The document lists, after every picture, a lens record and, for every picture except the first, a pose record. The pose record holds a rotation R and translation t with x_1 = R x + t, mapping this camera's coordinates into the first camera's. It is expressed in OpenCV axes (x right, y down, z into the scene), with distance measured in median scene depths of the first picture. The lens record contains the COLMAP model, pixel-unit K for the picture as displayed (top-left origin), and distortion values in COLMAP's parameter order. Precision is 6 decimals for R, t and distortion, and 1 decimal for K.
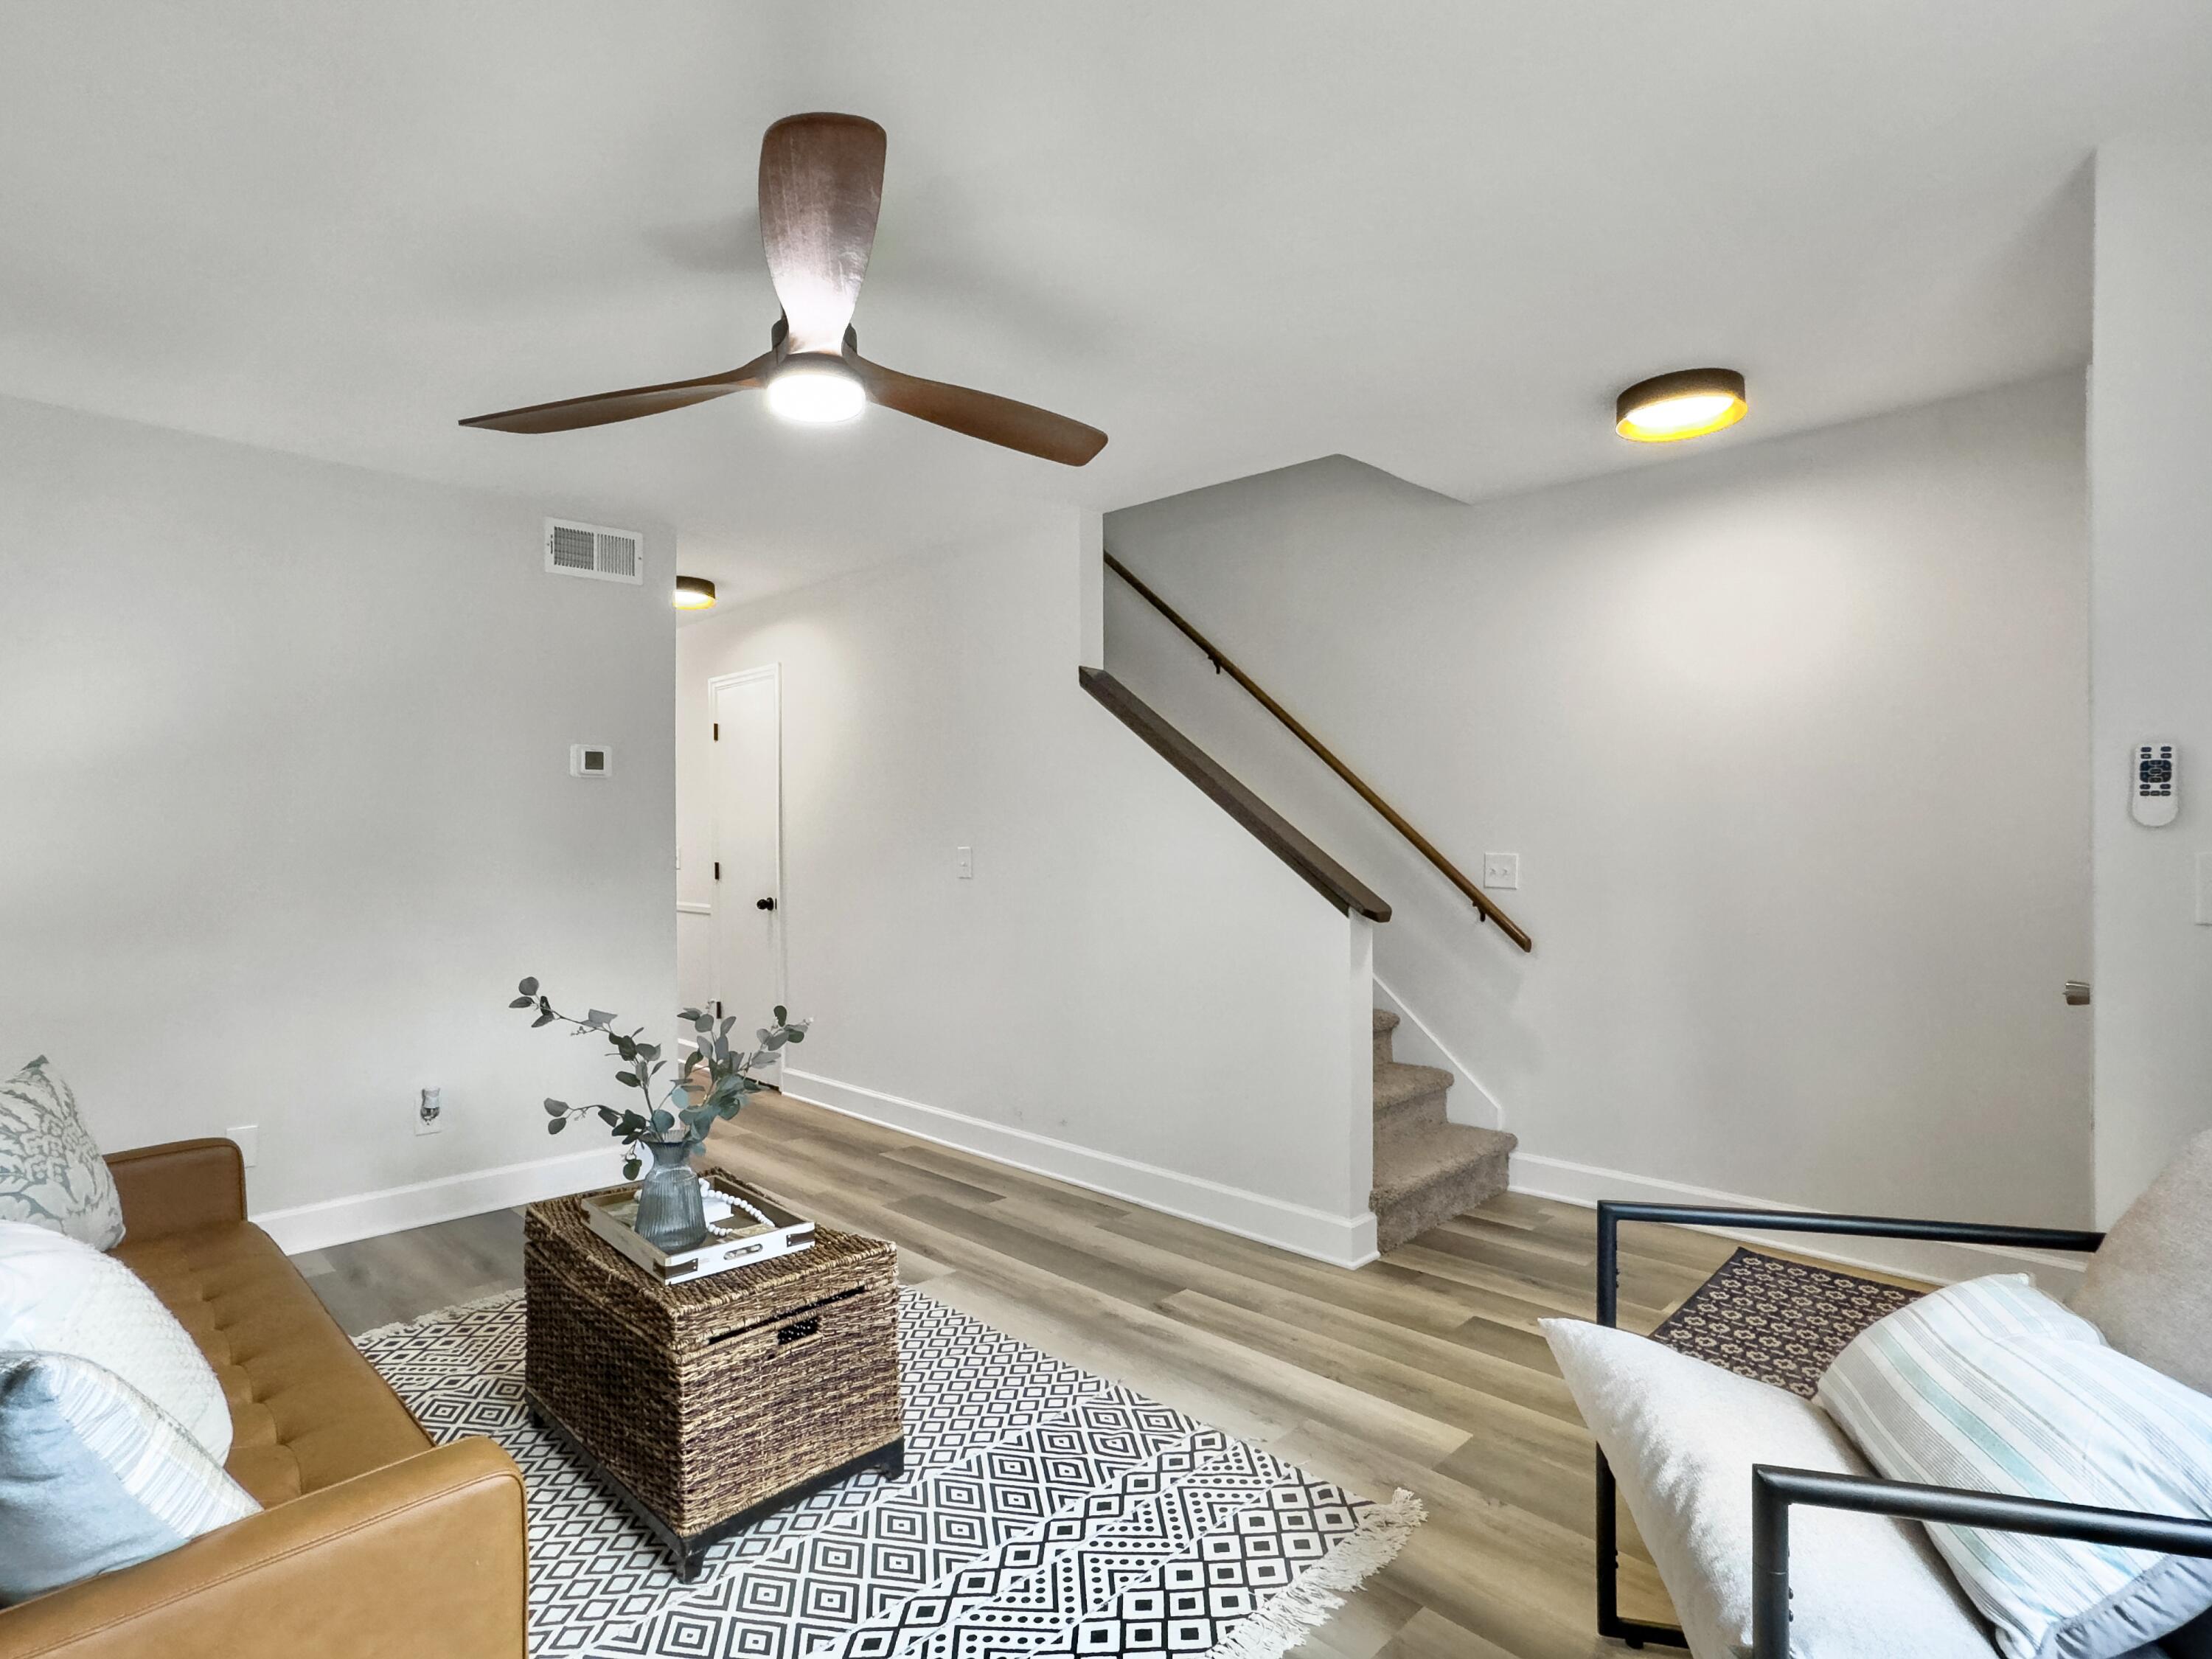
lens RADIAL K [[1125.8, 0, 1117.1], [0, 1125.8, 836.0], [0, 0, 1]] dist [-0.002068, 0.000743]
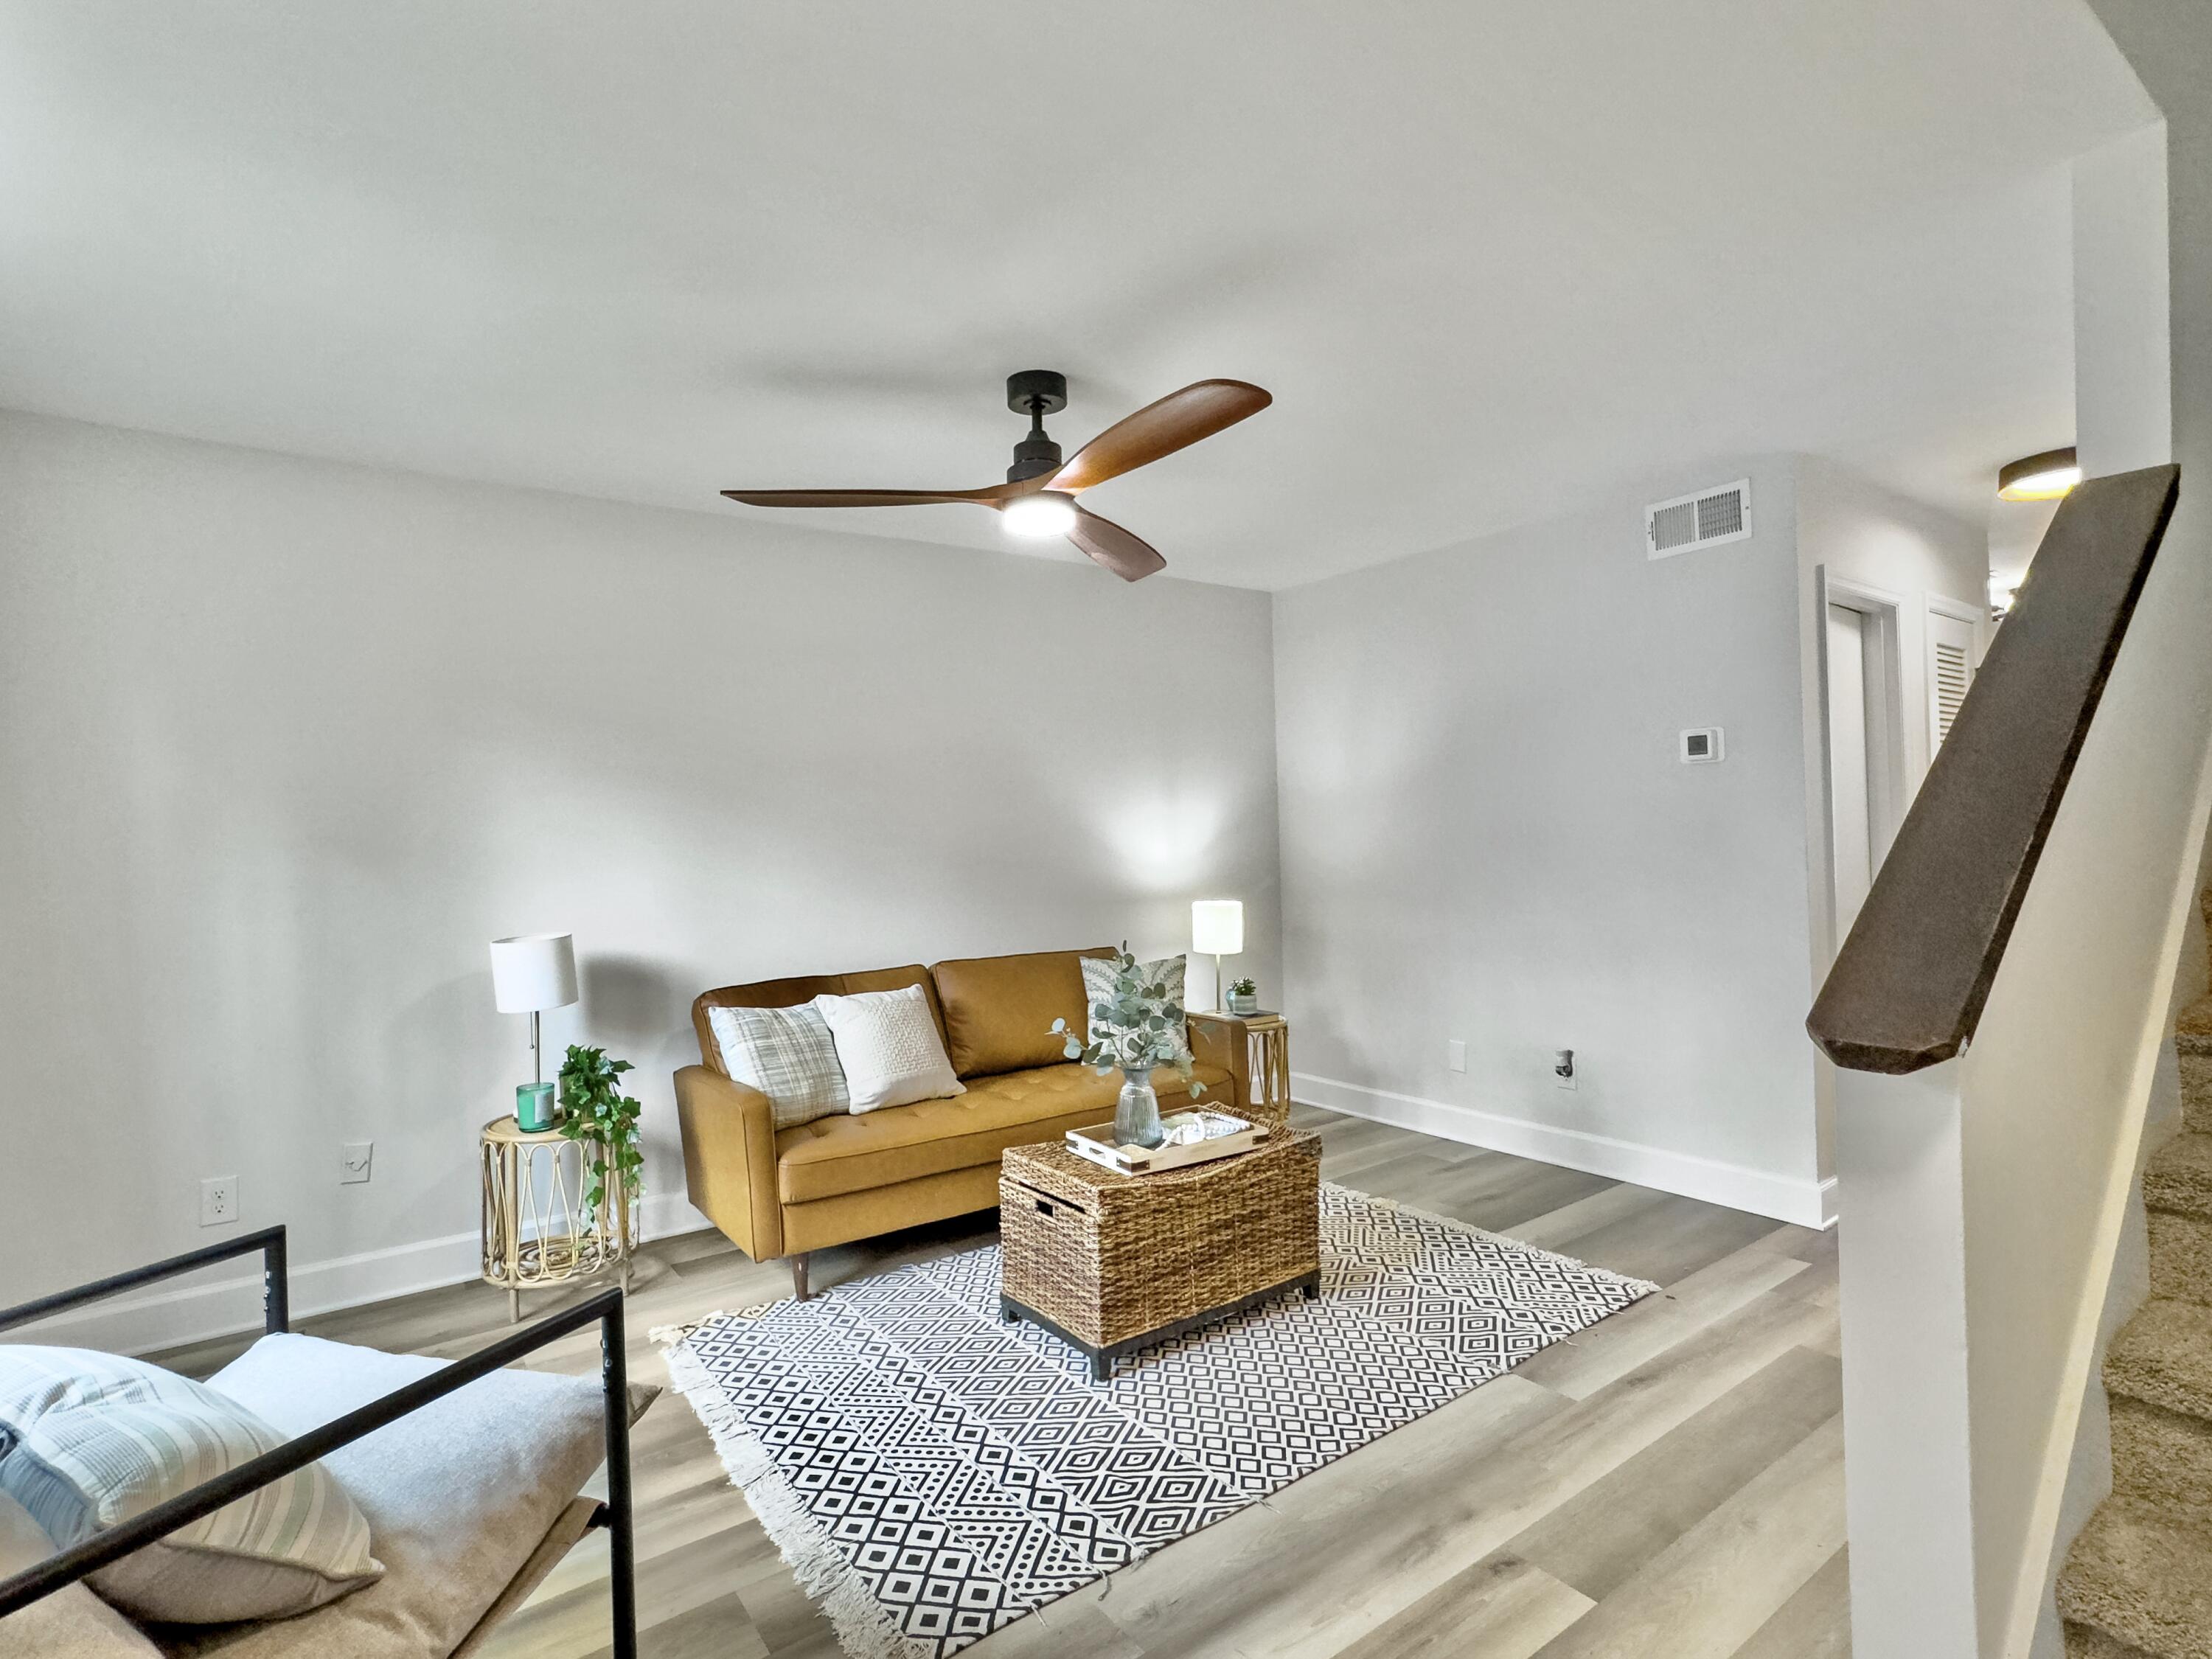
lens RADIAL K [[1125.8, 0, 1117.1], [0, 1125.8, 836.0], [0, 0, 1]] dist [-0.002068, 0.000743]
pose [[-0.175963, 0.002365, -0.984394, 0.687848], [0.036876, 0.999311, -0.004191, -0.005488], [0.983706, -0.037038, -0.175929, 0.872430]]
